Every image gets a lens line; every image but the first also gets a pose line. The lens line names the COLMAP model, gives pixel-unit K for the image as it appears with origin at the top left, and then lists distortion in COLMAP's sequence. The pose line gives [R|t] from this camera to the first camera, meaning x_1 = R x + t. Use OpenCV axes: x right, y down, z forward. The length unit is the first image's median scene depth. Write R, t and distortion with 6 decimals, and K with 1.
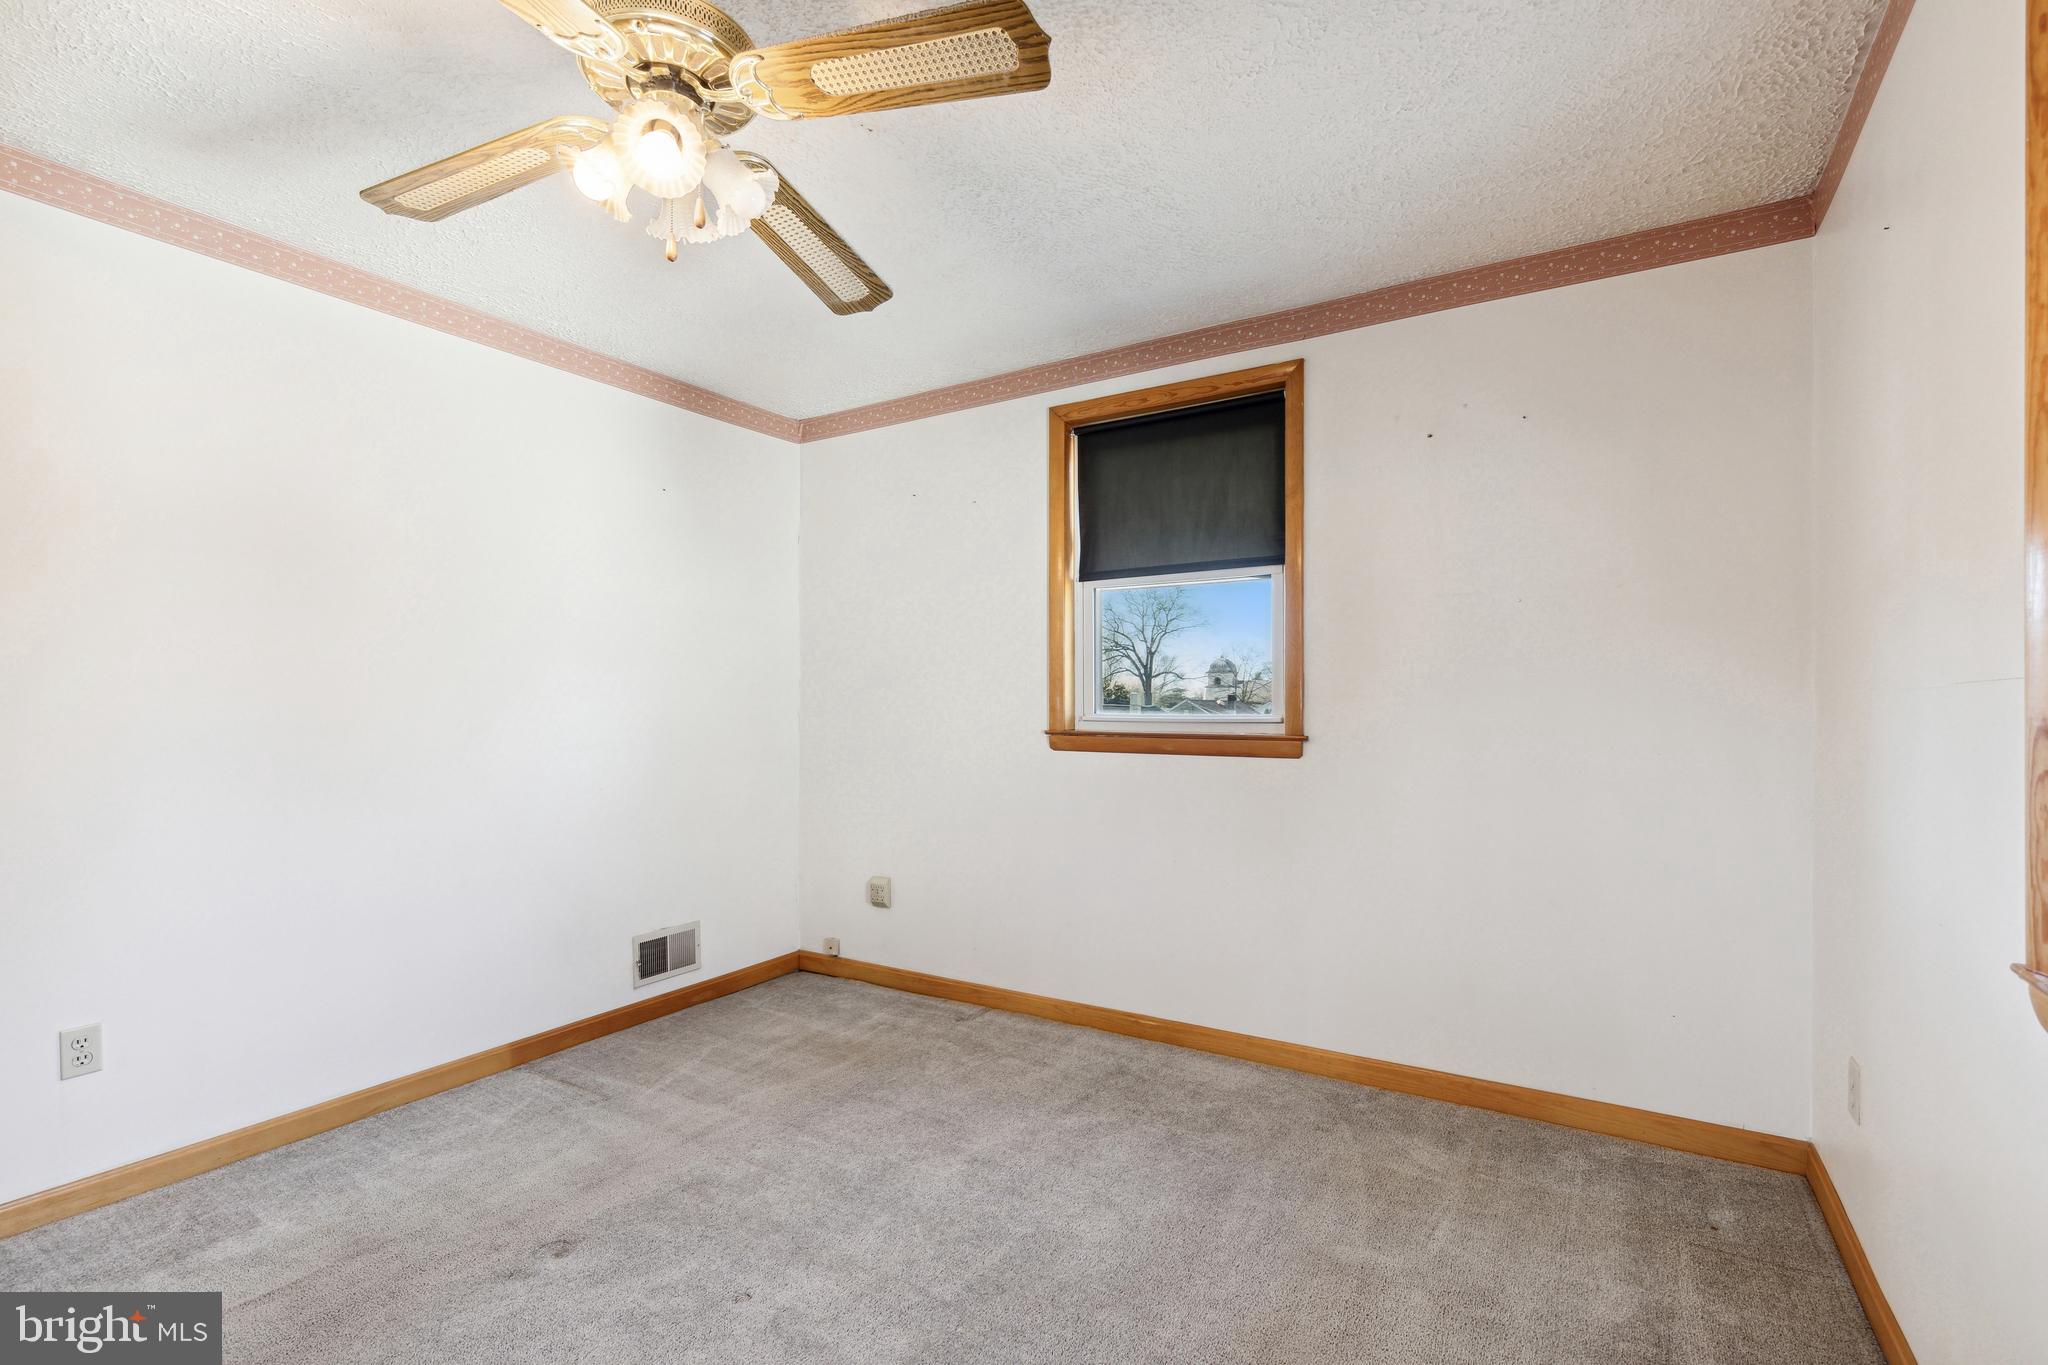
lens RADIAL K [[923.6, 0, 1028.0], [0, 923.6, 710.5], [0, 0, 1]] dist [0.003392, -0.000331]
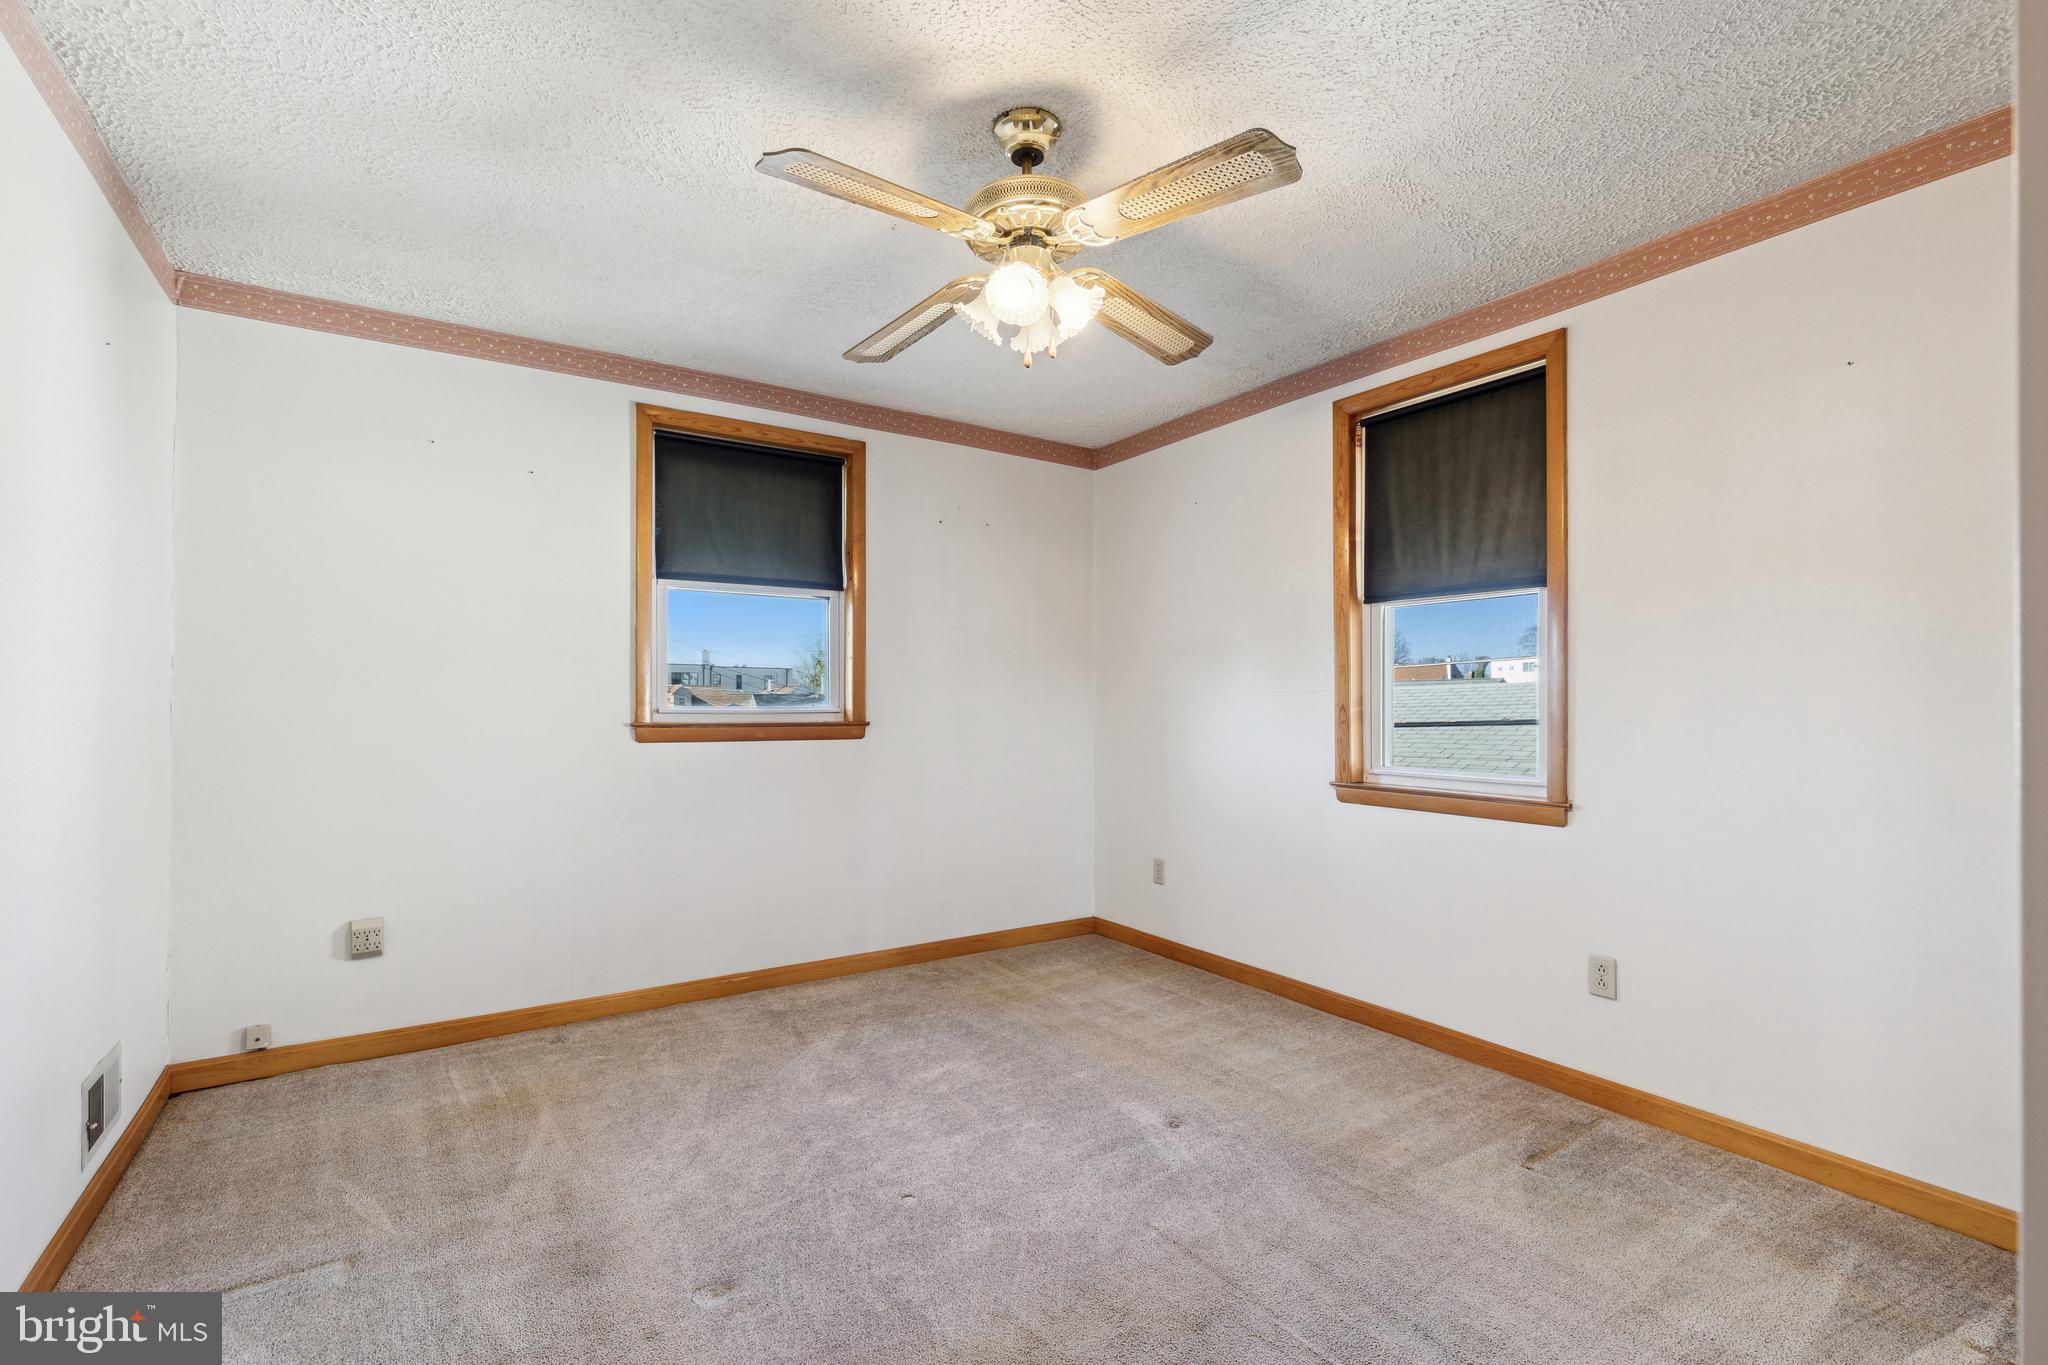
lens RADIAL K [[925.2, 0, 1027.6], [0, 925.2, 694.3], [0, 0, 1]] dist [0.000594, -0.000237]
pose [[0.416074, 0.010080, 0.909275, -0.749890], [0.002026, 0.999926, -0.012011, 0.003509], [-0.909328, 0.006839, 0.416023, 0.204573]]
